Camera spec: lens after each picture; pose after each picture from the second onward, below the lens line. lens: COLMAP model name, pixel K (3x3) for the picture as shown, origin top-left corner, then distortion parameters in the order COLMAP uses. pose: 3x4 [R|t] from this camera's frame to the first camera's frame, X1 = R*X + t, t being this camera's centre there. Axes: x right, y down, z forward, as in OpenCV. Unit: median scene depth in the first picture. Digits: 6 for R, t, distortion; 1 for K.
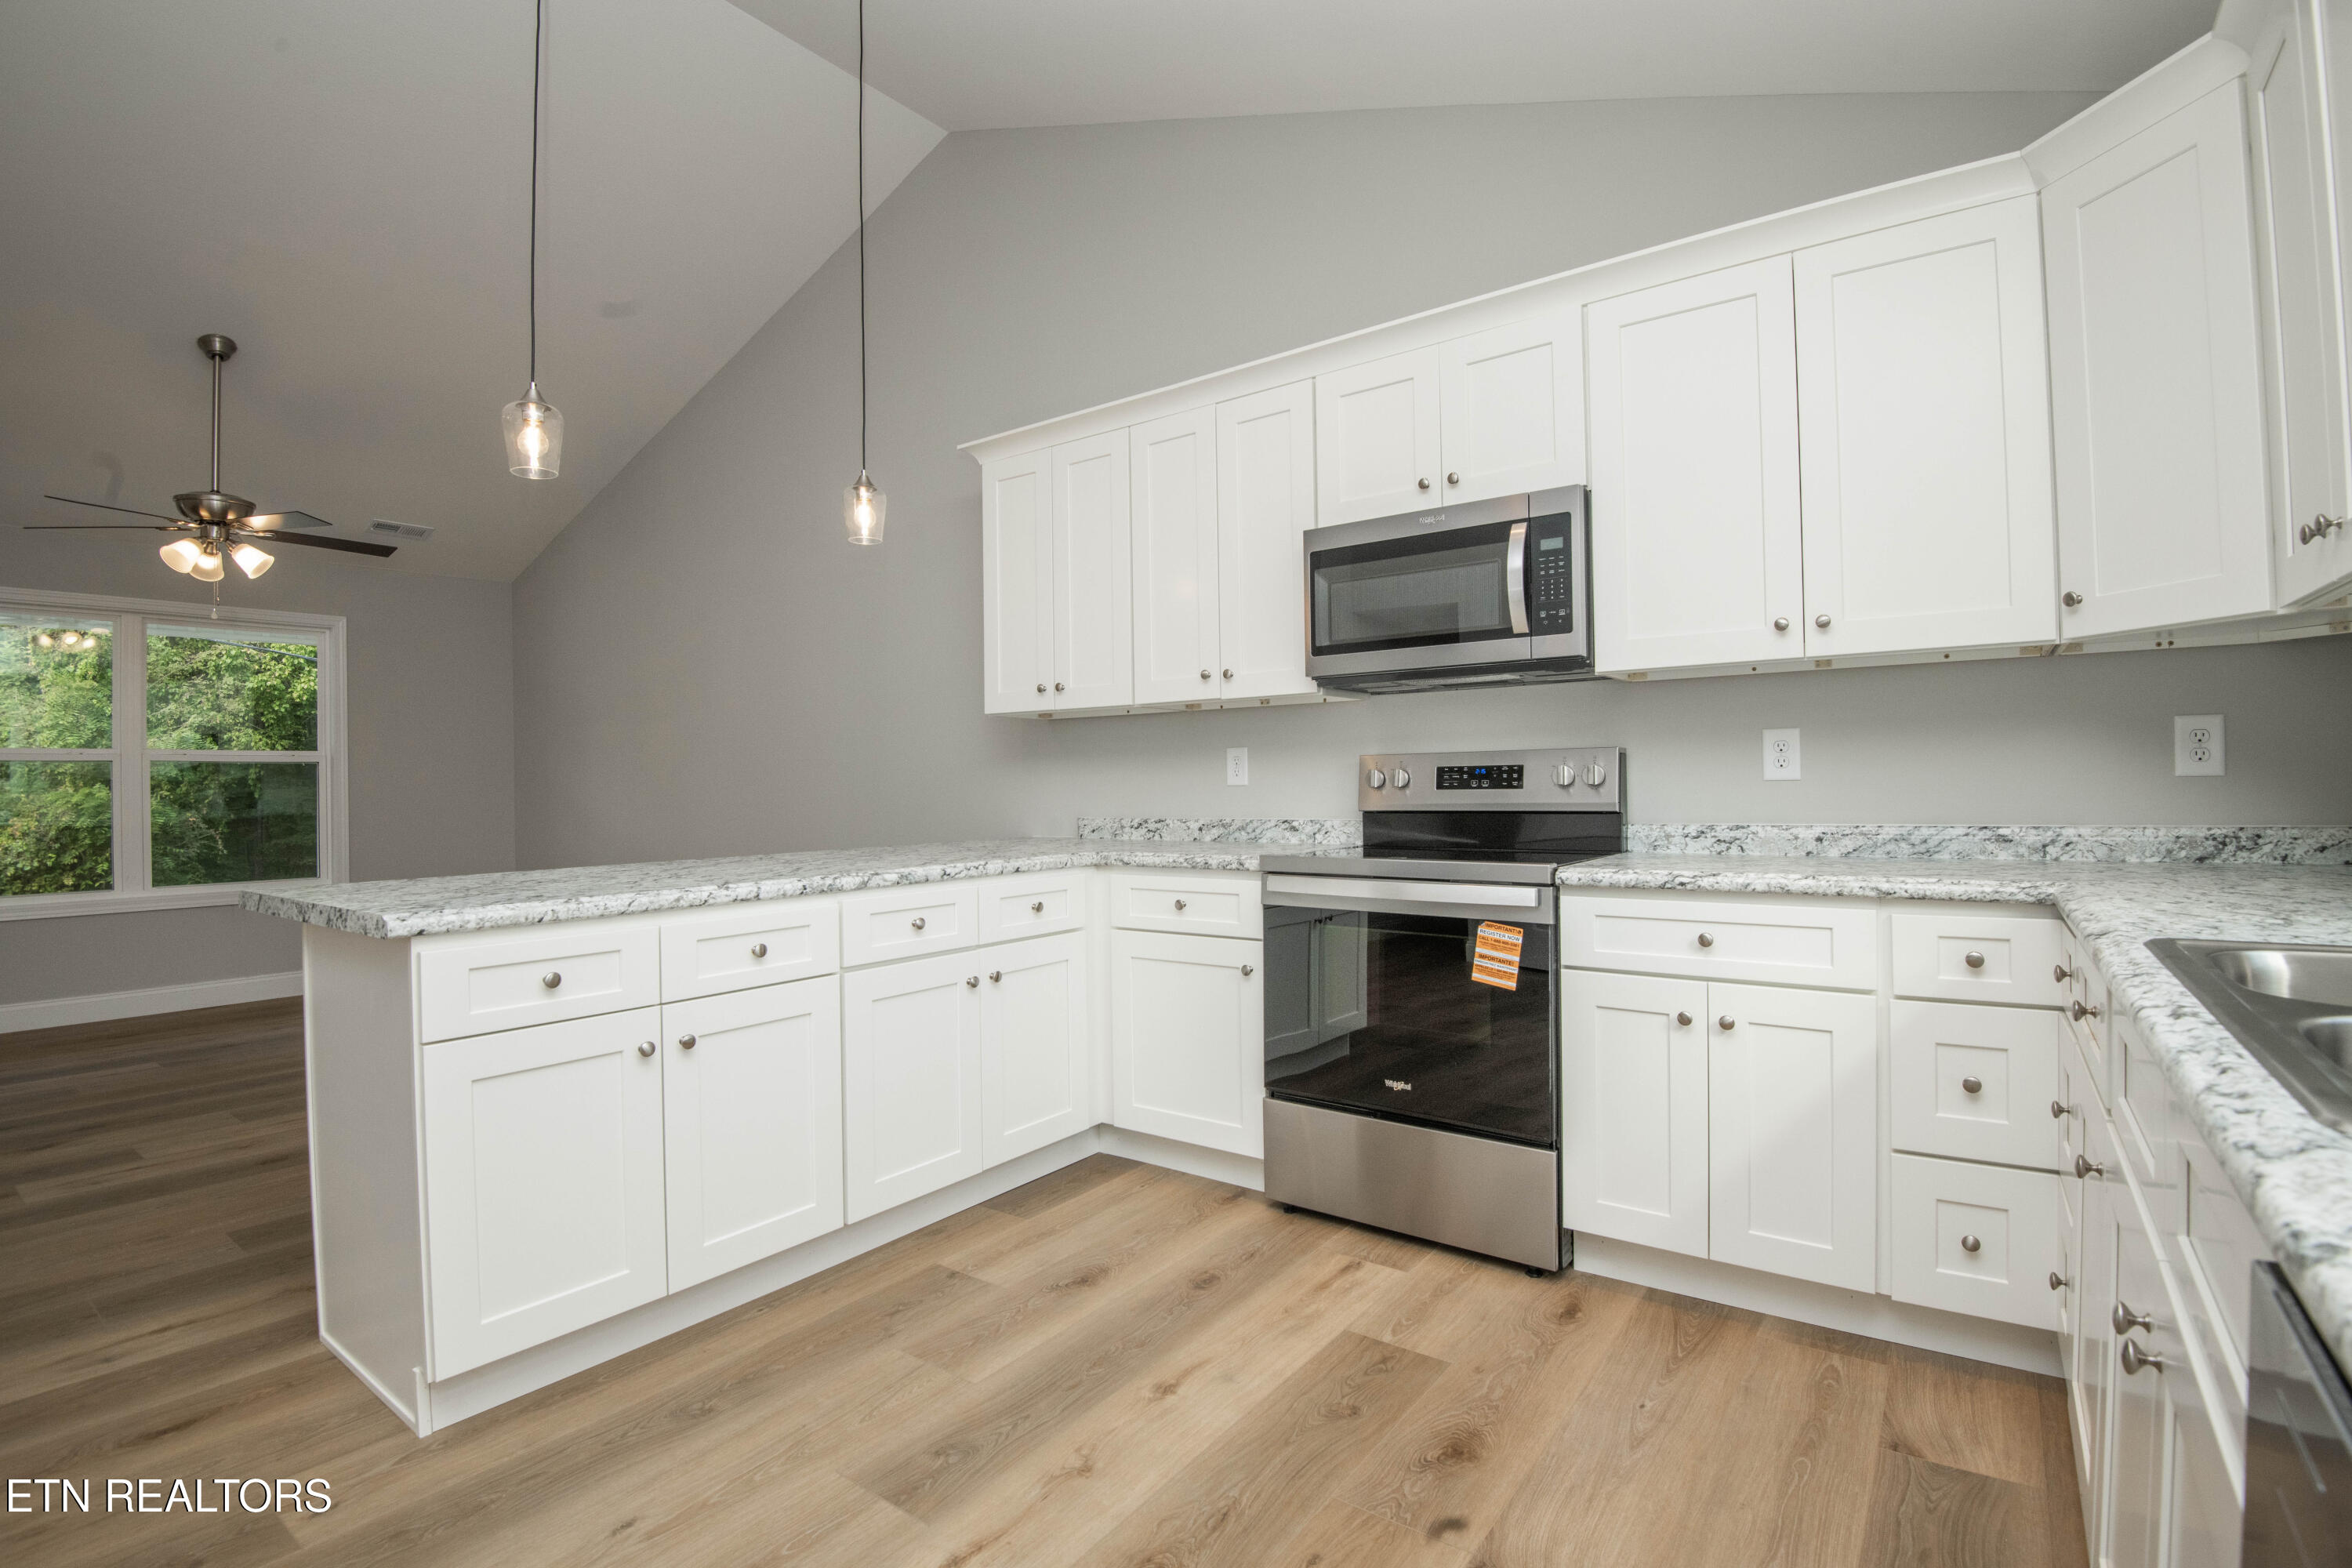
lens RADIAL K [[1099.2, 0, 1185.3], [0, 1099.2, 780.5], [0, 0, 1]] dist [-0.002230, -0.017755]
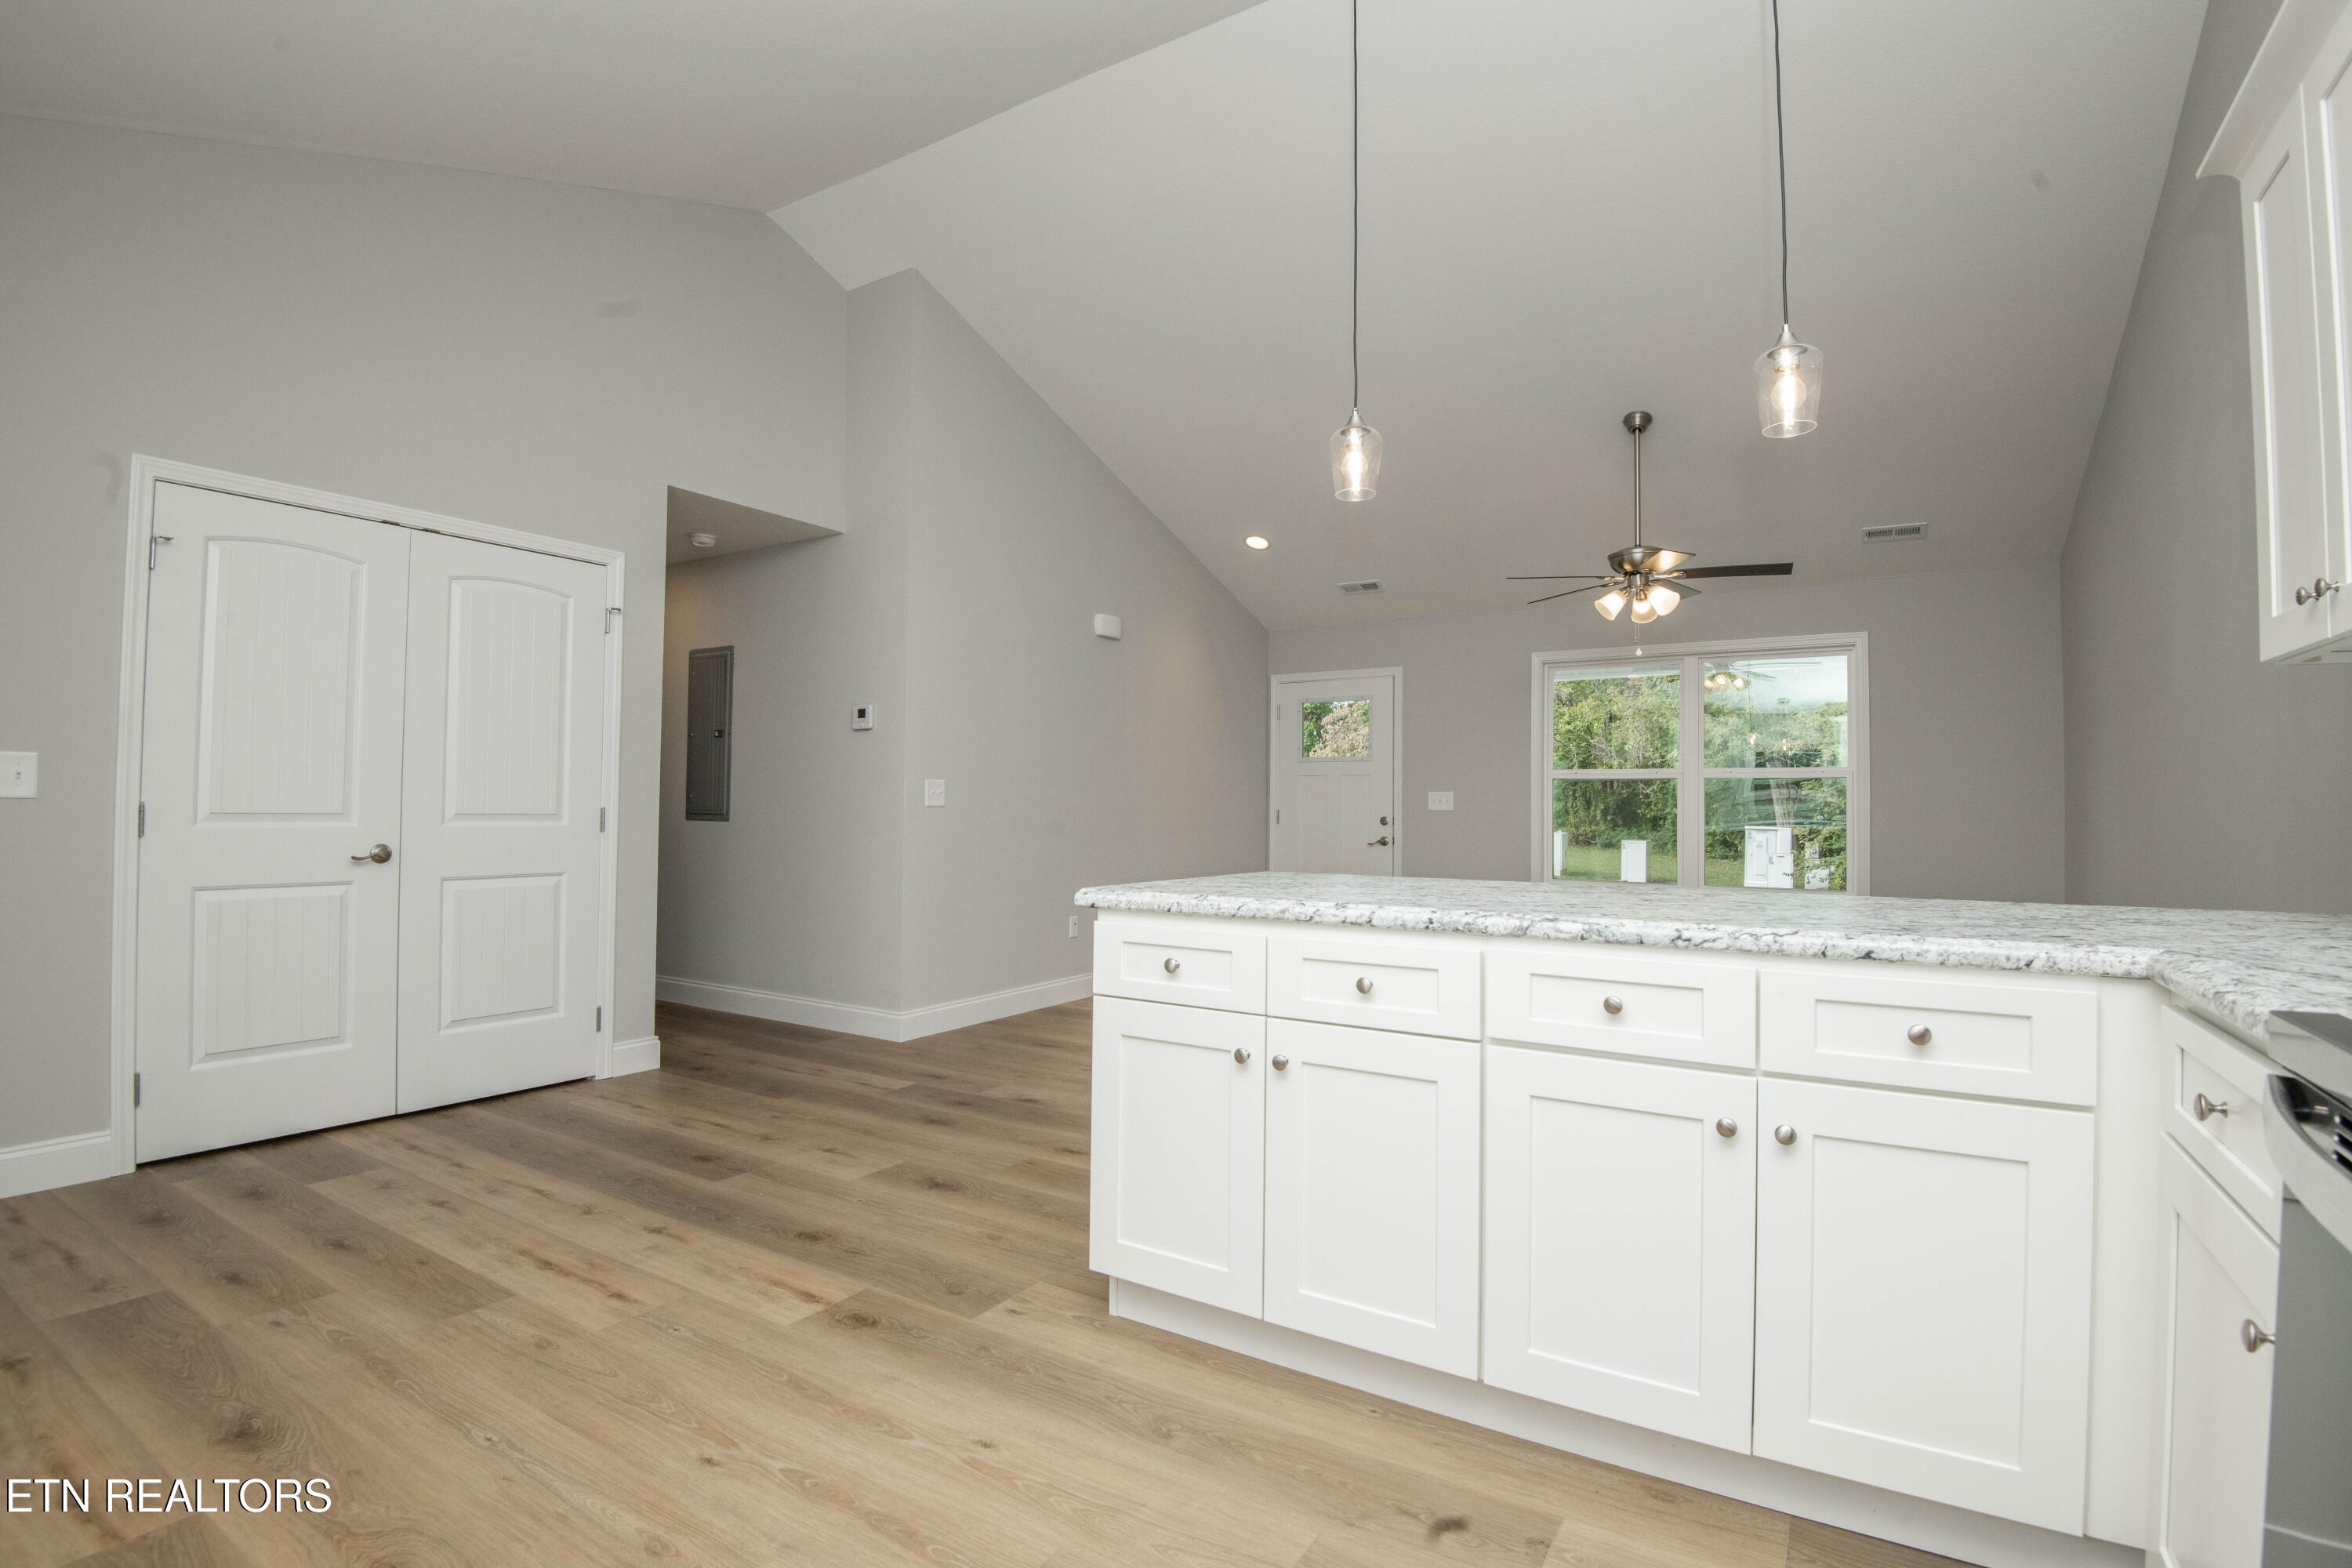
lens RADIAL K [[1099.2, 0, 1185.3], [0, 1099.2, 780.5], [0, 0, 1]] dist [-0.002230, -0.017755]
pose [[0.082476, -0.008434, -0.996557, 0.422760], [-0.009666, 0.999910, -0.009262, 0.003761], [0.996546, 0.010397, 0.082387, 0.731287]]
